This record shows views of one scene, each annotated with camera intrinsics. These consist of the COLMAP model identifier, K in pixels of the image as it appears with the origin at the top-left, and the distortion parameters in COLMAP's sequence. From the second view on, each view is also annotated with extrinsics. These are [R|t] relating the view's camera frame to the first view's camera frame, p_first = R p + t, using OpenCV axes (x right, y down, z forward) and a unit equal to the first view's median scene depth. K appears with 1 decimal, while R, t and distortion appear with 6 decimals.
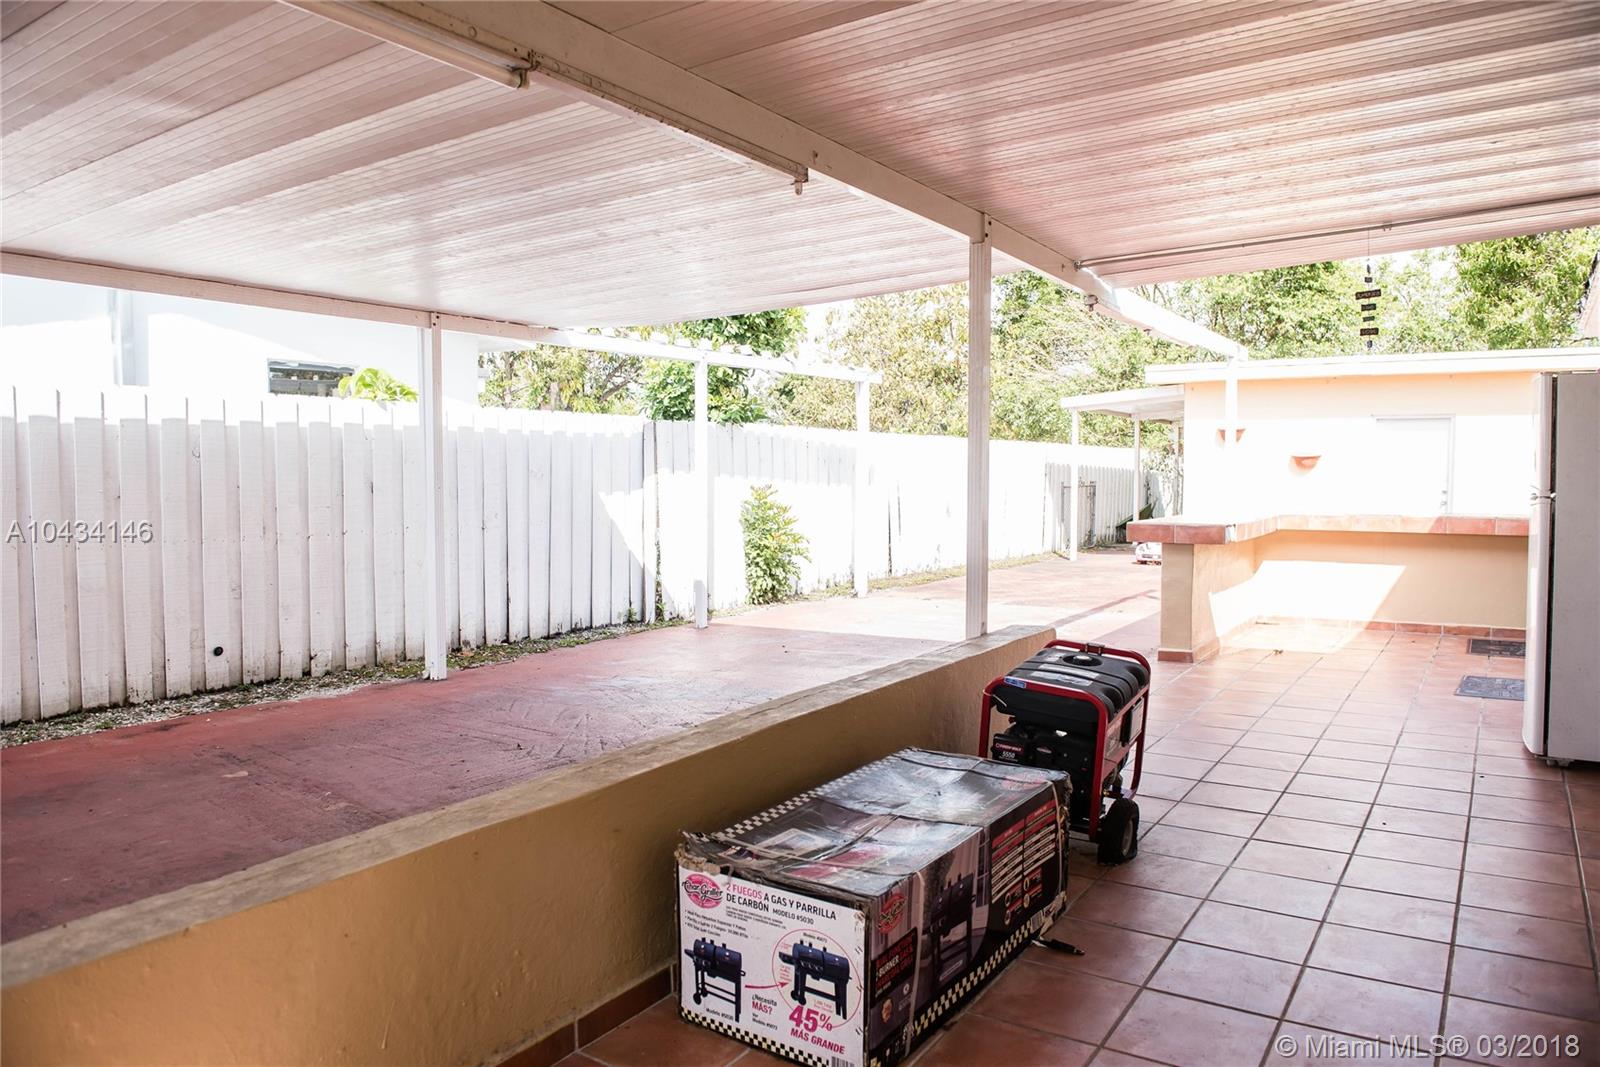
lens RADIAL K [[1087.9, 0, 807.9], [0, 1087.9, 532.0], [0, 0, 1]] dist [-0.053824, -0.000593]
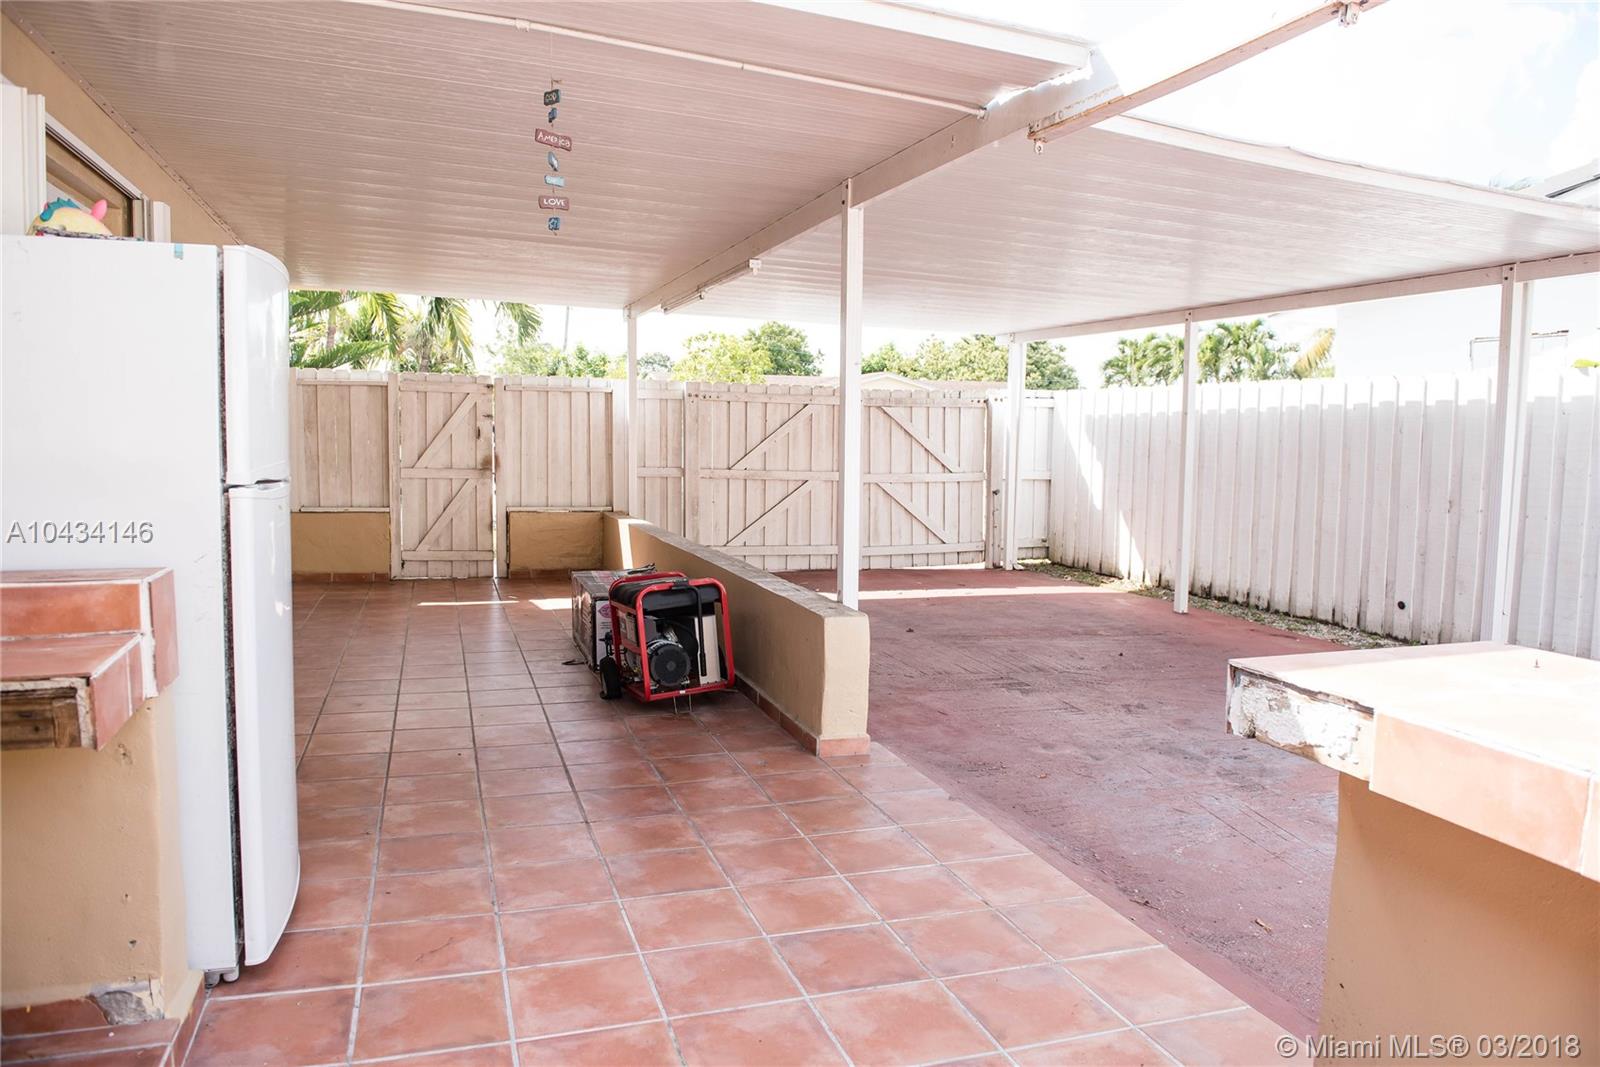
lens RADIAL K [[1087.9, 0, 808.2], [0, 1087.9, 530.3], [0, 0, 1]] dist [-0.053824, -0.000593]
pose [[-0.617361, 0.060241, -0.784370, 0.735129], [-0.061423, 0.990329, 0.124405, -0.070601], [0.784278, 0.124981, -0.607690, 1.204261]]
